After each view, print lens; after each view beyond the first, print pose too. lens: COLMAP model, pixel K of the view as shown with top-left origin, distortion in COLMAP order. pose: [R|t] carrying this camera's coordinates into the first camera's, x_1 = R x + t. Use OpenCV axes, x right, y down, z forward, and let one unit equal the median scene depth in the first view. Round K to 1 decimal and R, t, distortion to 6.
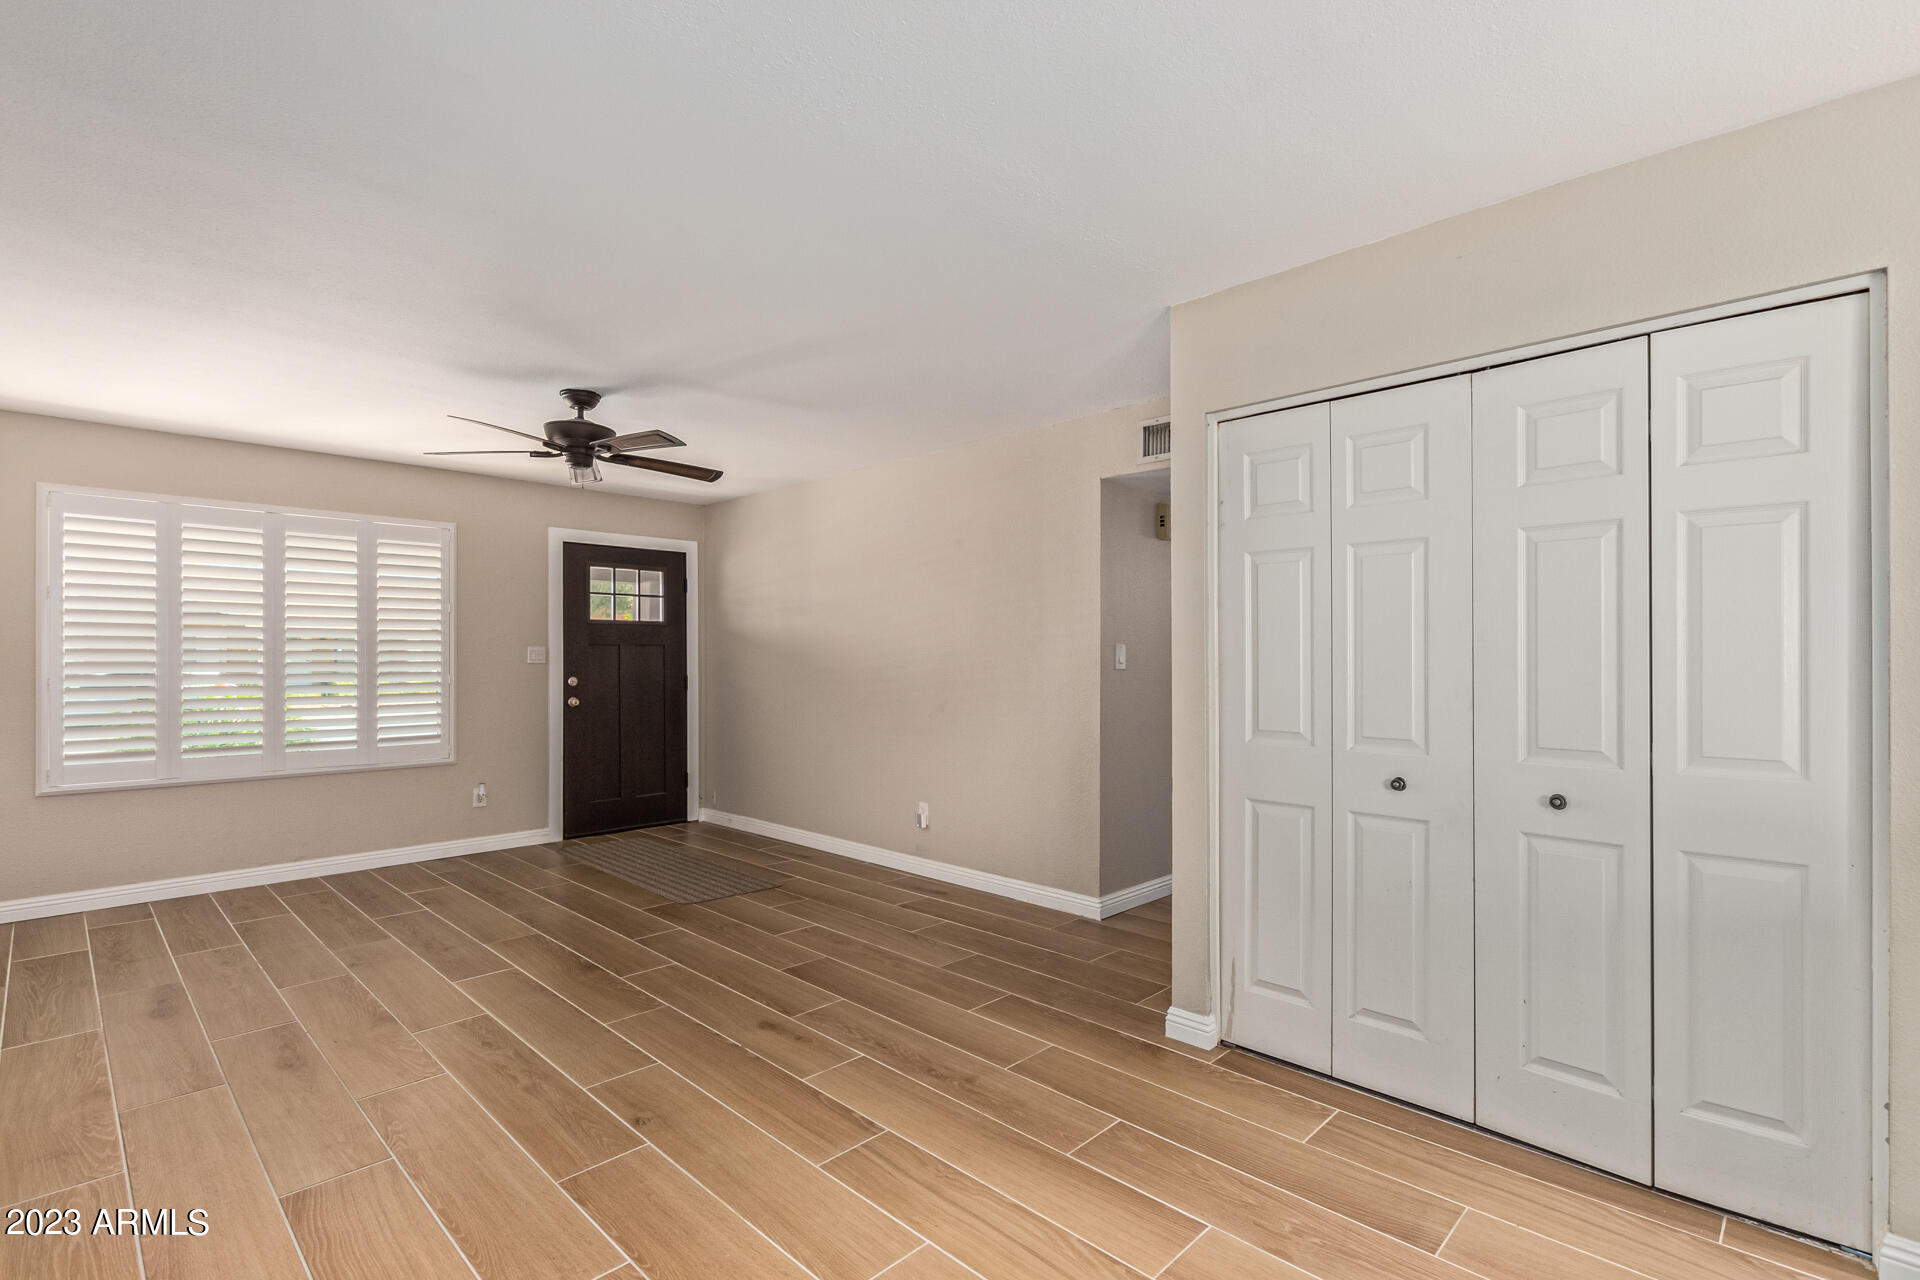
lens RADIAL K [[881.2, 0, 958.4], [0, 881.2, 674.8], [0, 0, 1]] dist [0.004023, -0.001661]
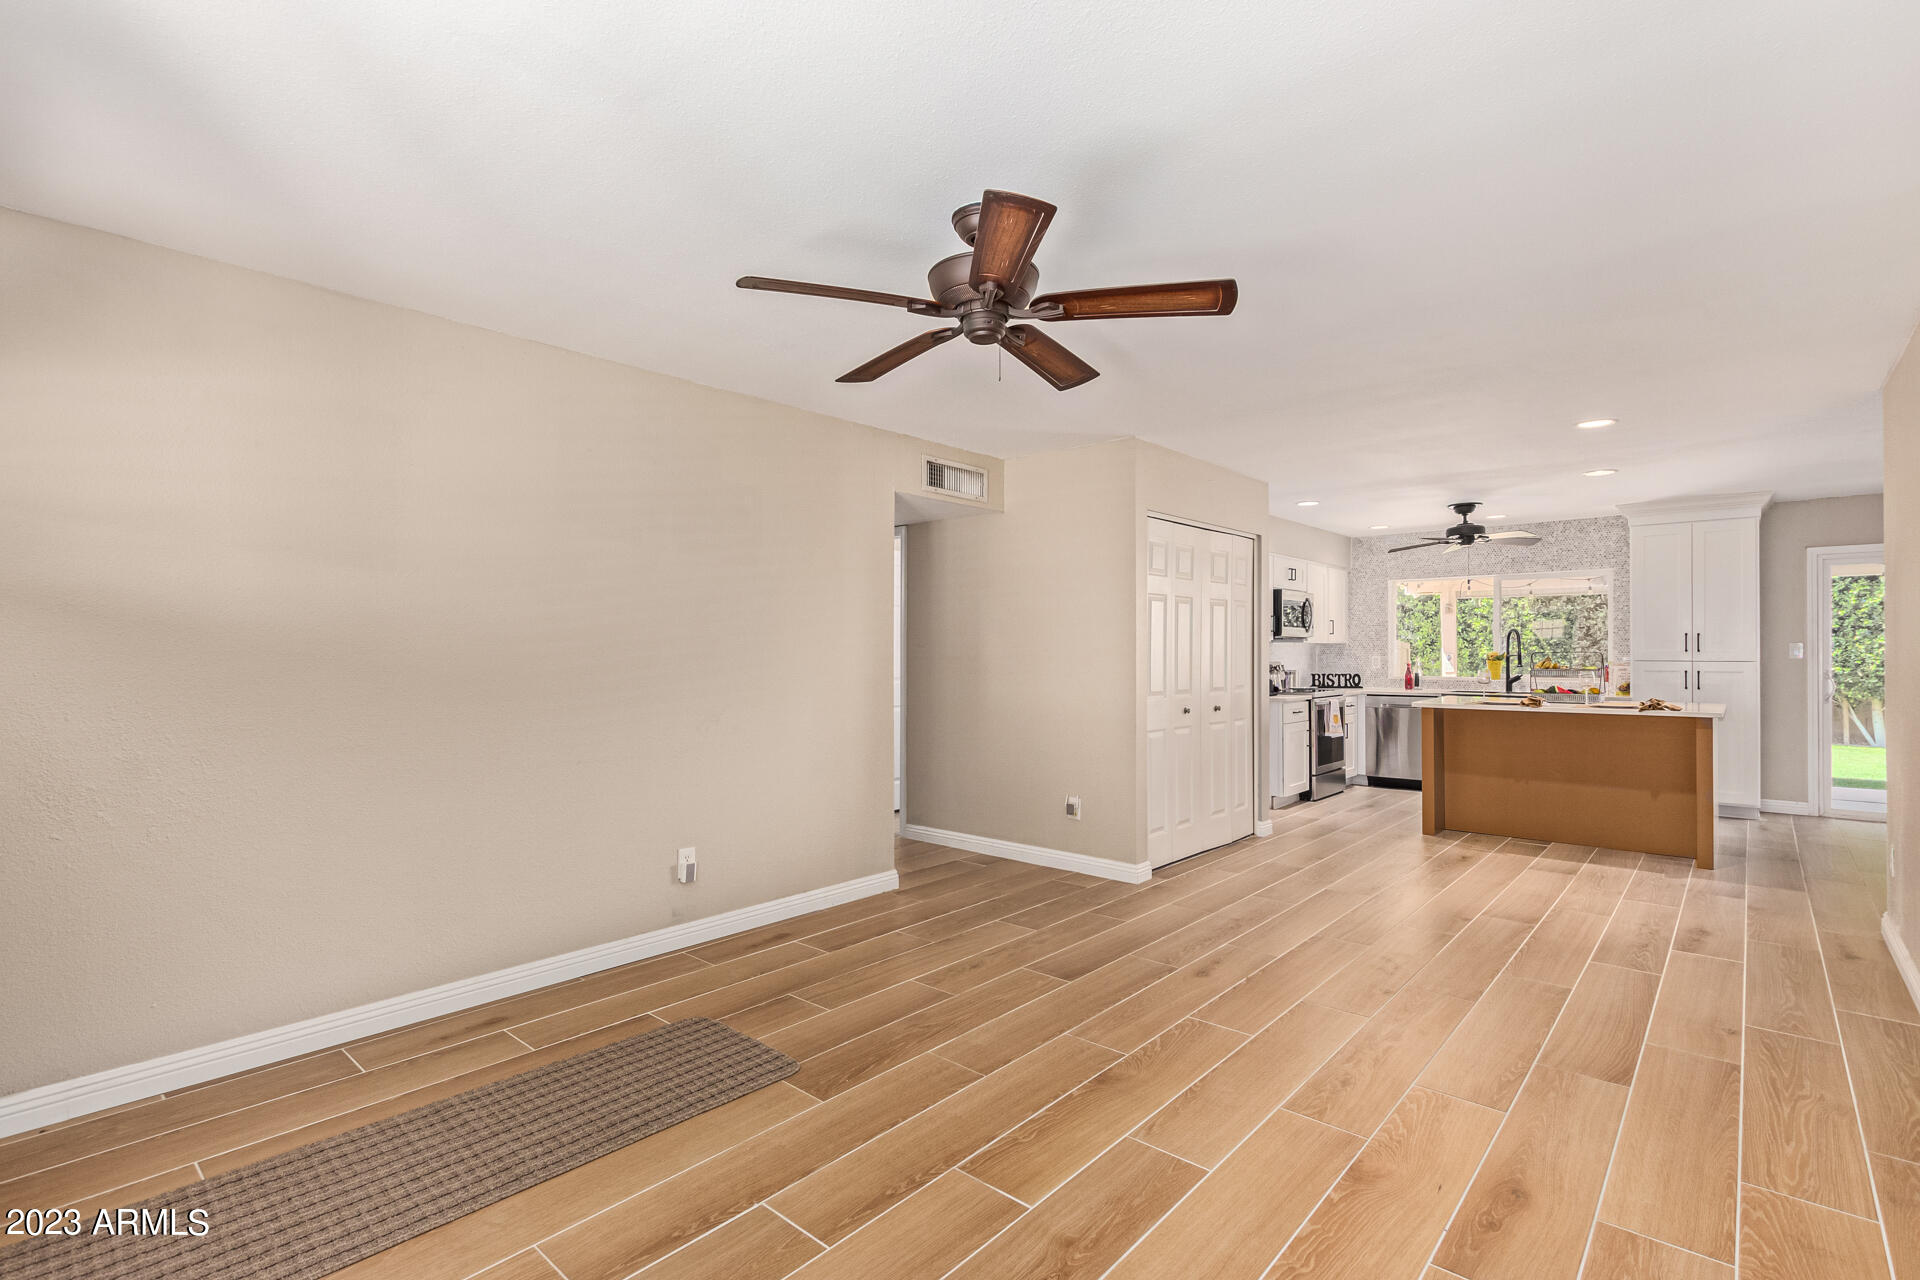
lens RADIAL K [[881.2, 0, 972.7], [0, 881.2, 646.5], [0, 0, 1]] dist [0.004023, -0.001661]
pose [[-0.047348, 0.006145, 0.998860, -0.981702], [0.021364, 0.999759, -0.005137, -0.017798], [-0.998650, 0.021096, -0.047468, 0.981393]]
